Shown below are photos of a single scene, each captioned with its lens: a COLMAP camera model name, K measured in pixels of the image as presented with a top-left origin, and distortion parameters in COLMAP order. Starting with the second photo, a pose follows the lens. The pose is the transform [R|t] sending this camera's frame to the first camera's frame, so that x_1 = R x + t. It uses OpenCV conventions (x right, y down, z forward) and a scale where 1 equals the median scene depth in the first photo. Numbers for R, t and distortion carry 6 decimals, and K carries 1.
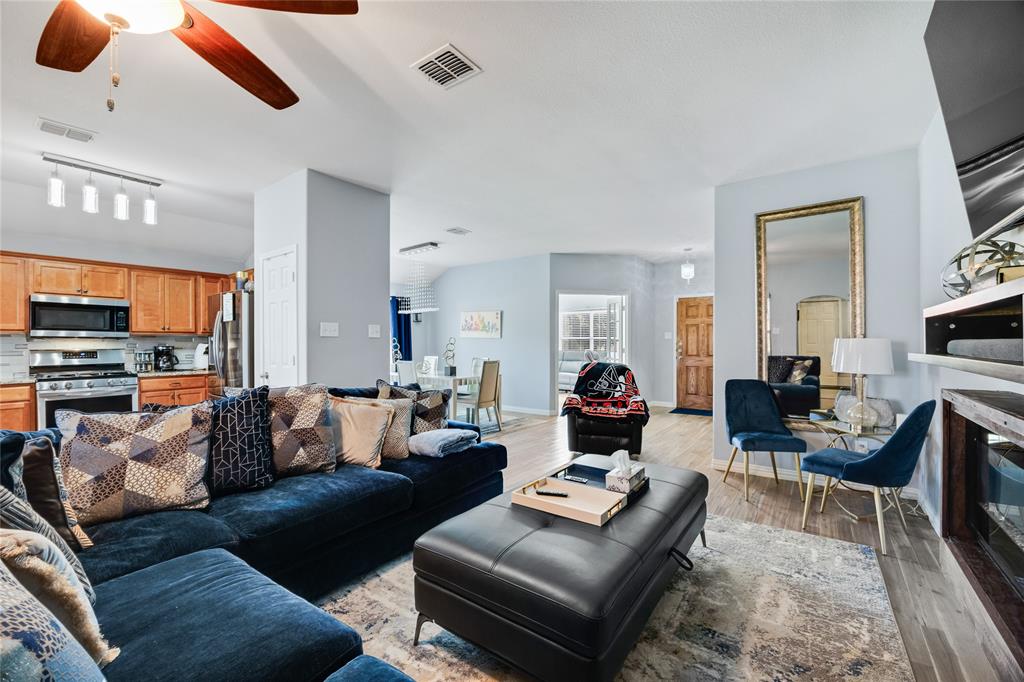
lens RADIAL K [[423.3, 0, 510.4], [0, 423.3, 342.3], [0, 0, 1]] dist [-0.011172, -0.000561]
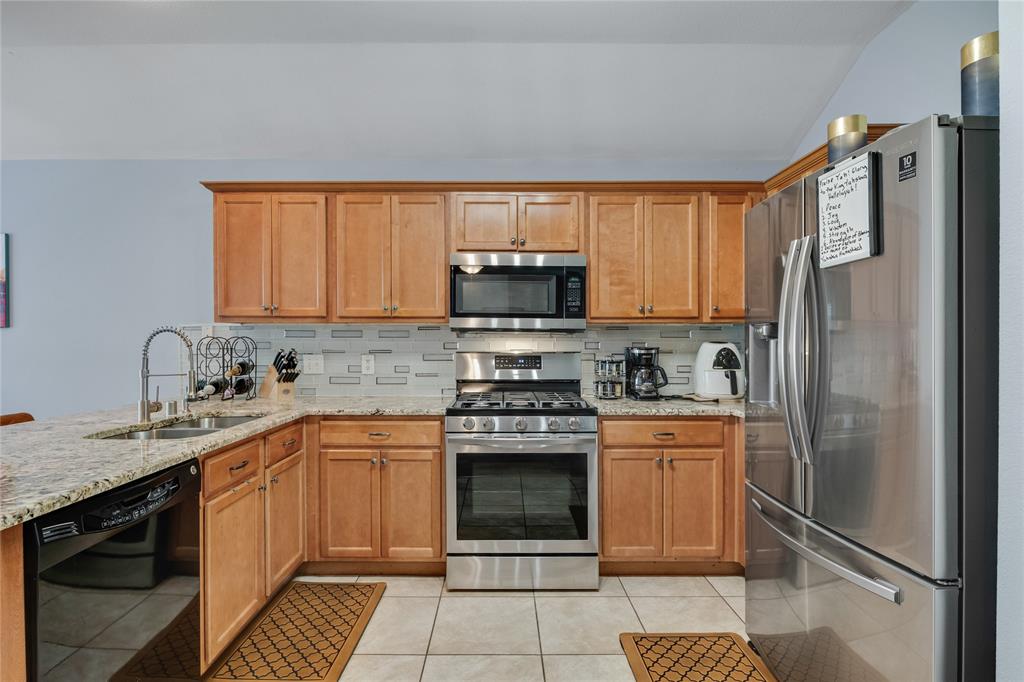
lens RADIAL K [[509.5, 0, 501.4], [0, 509.5, 342.4], [0, 0, 1]] dist [-0.002940, 0.000069]
pose [[0.592041, 0.005890, -0.805886, -0.478092], [-0.002206, 0.999981, 0.005688, 0.000342], [0.805905, -0.001590, 0.592043, 0.556797]]
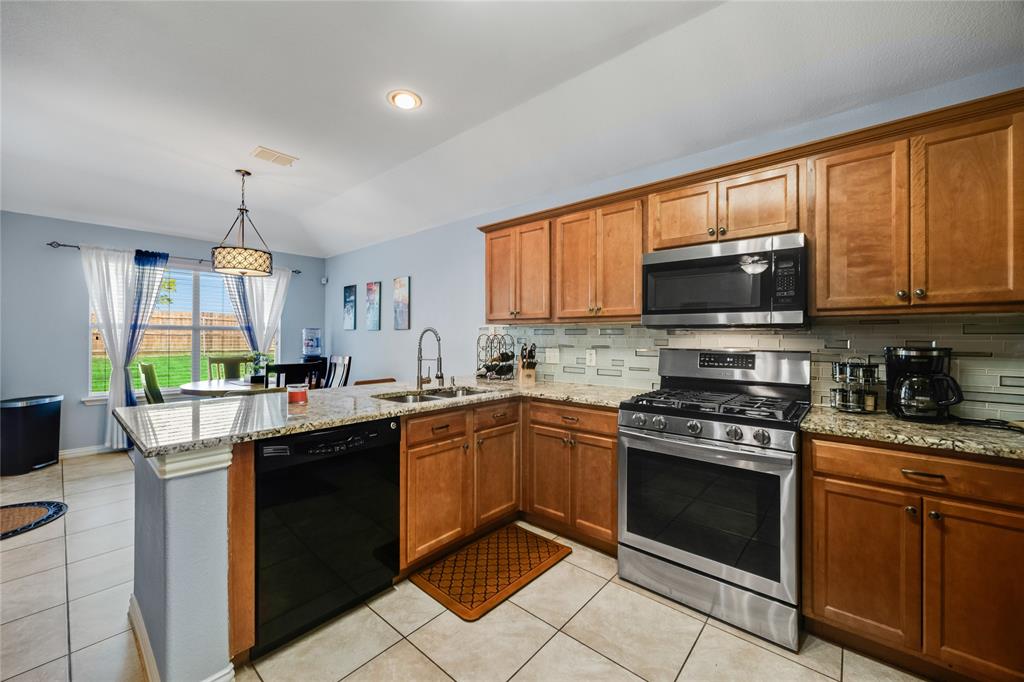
lens RADIAL K [[396.7, 0, 511.5], [0, 396.7, 337.4], [0, 0, 1]] dist [0.002651, -0.000265]
pose [[-0.076467, 0.002503, -0.997069, -0.498853], [-0.003754, 0.999989, 0.002798, 0.001033], [0.997065, 0.003957, -0.076456, 0.736891]]
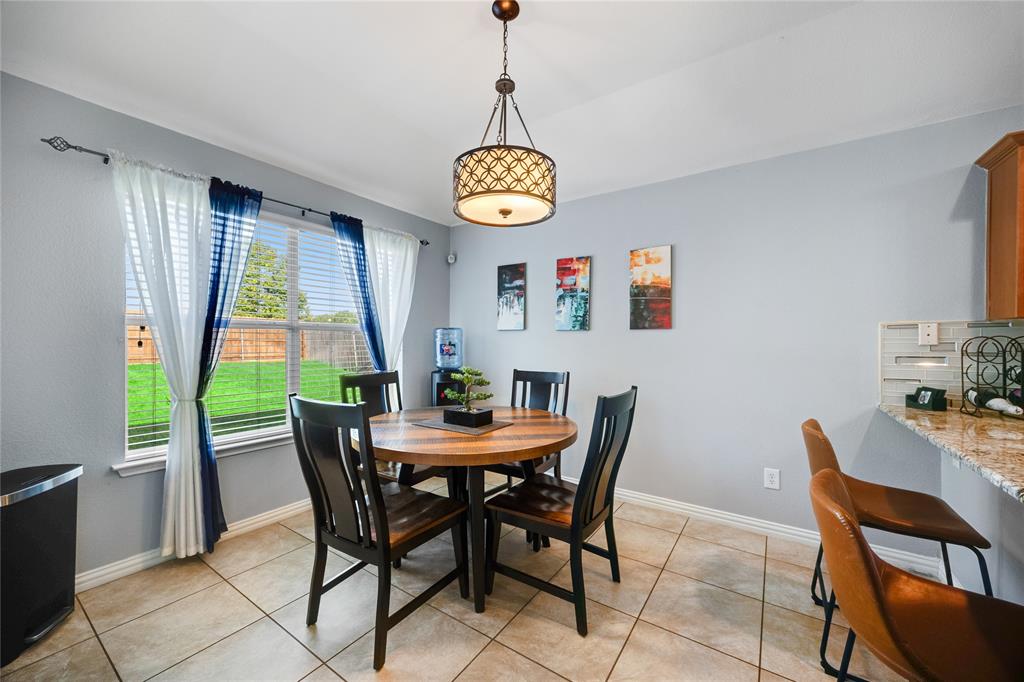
lens RADIAL K [[396.7, 0, 535.9], [0, 396.7, 344.5], [0, 0, 1]] dist [0.002651, -0.000265]
pose [[0.049083, 0.015742, -0.998671, -0.832299], [-0.001501, 0.999876, 0.015687, 0.000398], [0.998794, 0.000729, 0.049101, 0.185545]]
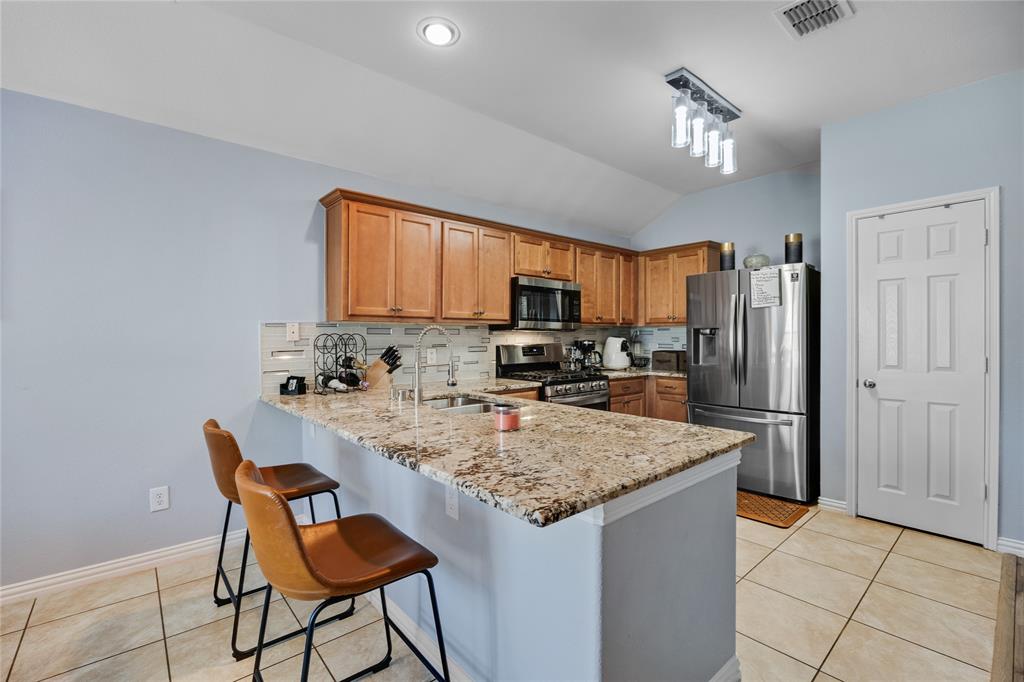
lens RADIAL K [[461.9, 0, 518.1], [0, 461.9, 343.5], [0, 0, 1]] dist [0.000617, 0.000276]
pose [[0.979636, 0.004481, -0.200730, -0.834221], [-0.000928, 0.999841, 0.017790, -0.000519], [0.200777, -0.017241, 0.979485, 0.103313]]
